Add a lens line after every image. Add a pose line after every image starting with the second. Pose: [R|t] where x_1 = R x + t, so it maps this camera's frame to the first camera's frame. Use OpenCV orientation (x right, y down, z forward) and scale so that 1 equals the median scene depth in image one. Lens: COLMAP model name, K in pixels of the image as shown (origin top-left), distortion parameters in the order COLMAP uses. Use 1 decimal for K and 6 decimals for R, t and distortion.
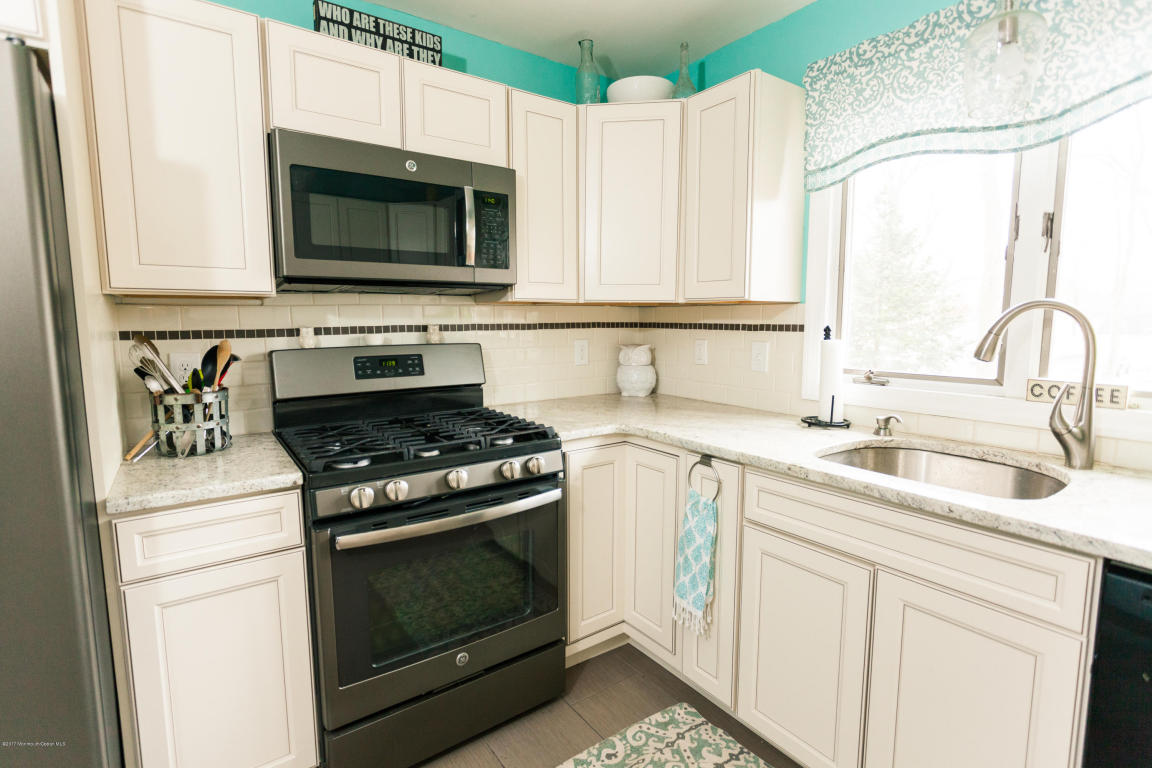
lens RADIAL K [[555.3, 0, 579.7], [0, 555.3, 379.0], [0, 0, 1]] dist [-0.003213, 0.001685]
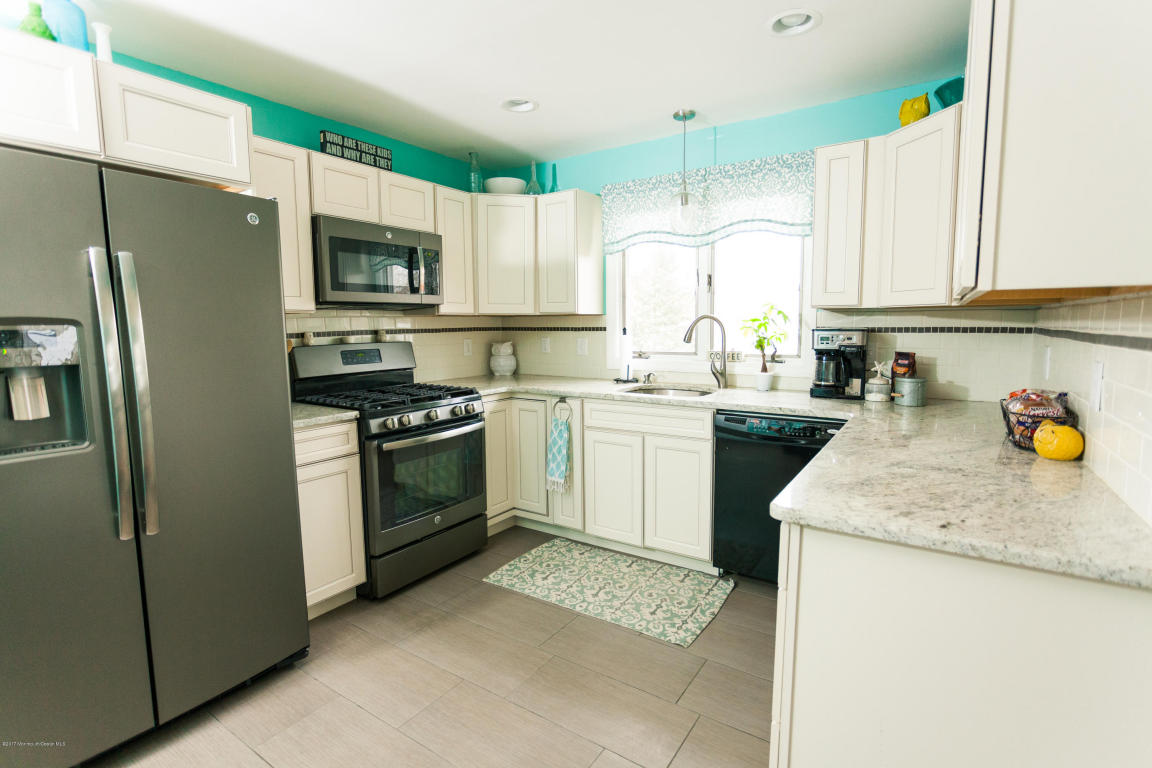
lens RADIAL K [[555.3, 0, 578.2], [0, 555.3, 389.8], [0, 0, 1]] dist [-0.003213, 0.001685]
pose [[0.938190, -0.048692, 0.342679, -0.342252], [0.045661, 0.998814, 0.016913, 0.078143], [-0.343097, -0.000221, 0.939300, -0.732675]]
